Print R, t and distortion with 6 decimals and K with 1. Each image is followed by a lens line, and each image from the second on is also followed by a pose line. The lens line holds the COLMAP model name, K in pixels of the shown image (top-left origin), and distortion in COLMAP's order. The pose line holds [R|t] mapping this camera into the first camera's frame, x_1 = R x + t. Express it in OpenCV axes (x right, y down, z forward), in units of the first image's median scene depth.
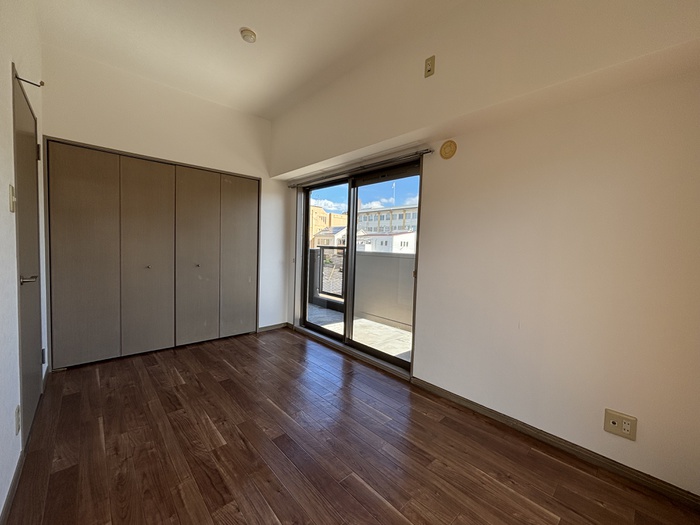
lens RADIAL K [[282.2, 0, 350.0], [0, 282.2, 262.5], [0, 0, 1]] dist [0.000892, 0.000297]
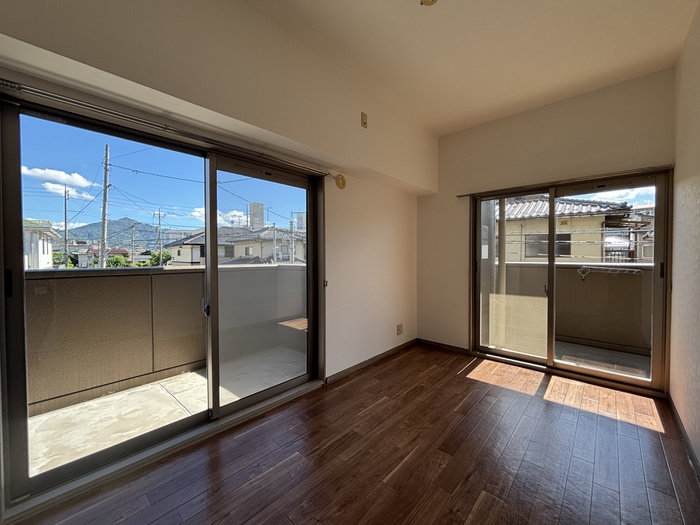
lens RADIAL K [[282.2, 0, 350.0], [0, 282.2, 262.5], [0, 0, 1]] dist [0.000892, 0.000297]
pose [[-0.080220, -0.055106, 0.995253, -1.041469], [0.056434, 0.996618, 0.059730, -0.121549], [-0.995178, 0.060957, -0.076839, 1.202819]]
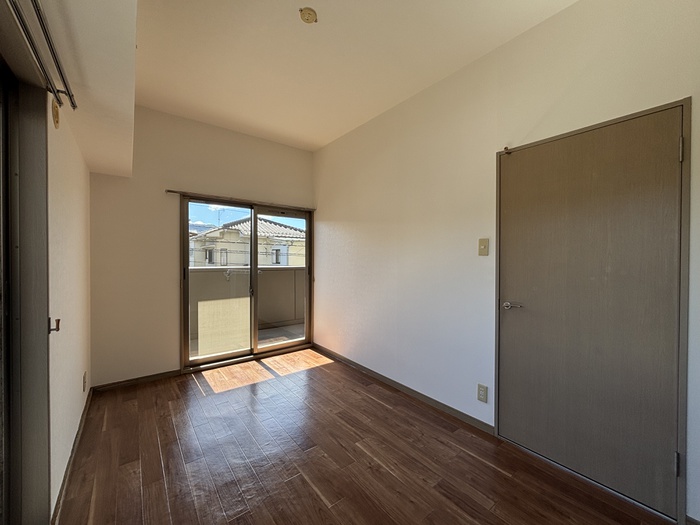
lens RADIAL K [[282.2, 0, 350.0], [0, 282.2, 262.5], [0, 0, 1]] dist [0.000892, 0.000297]
pose [[-0.995533, -0.040992, 0.085049, -0.404300], [-0.035074, 0.996934, 0.069953, -0.151655], [-0.087655, 0.066657, -0.993918, 1.763725]]
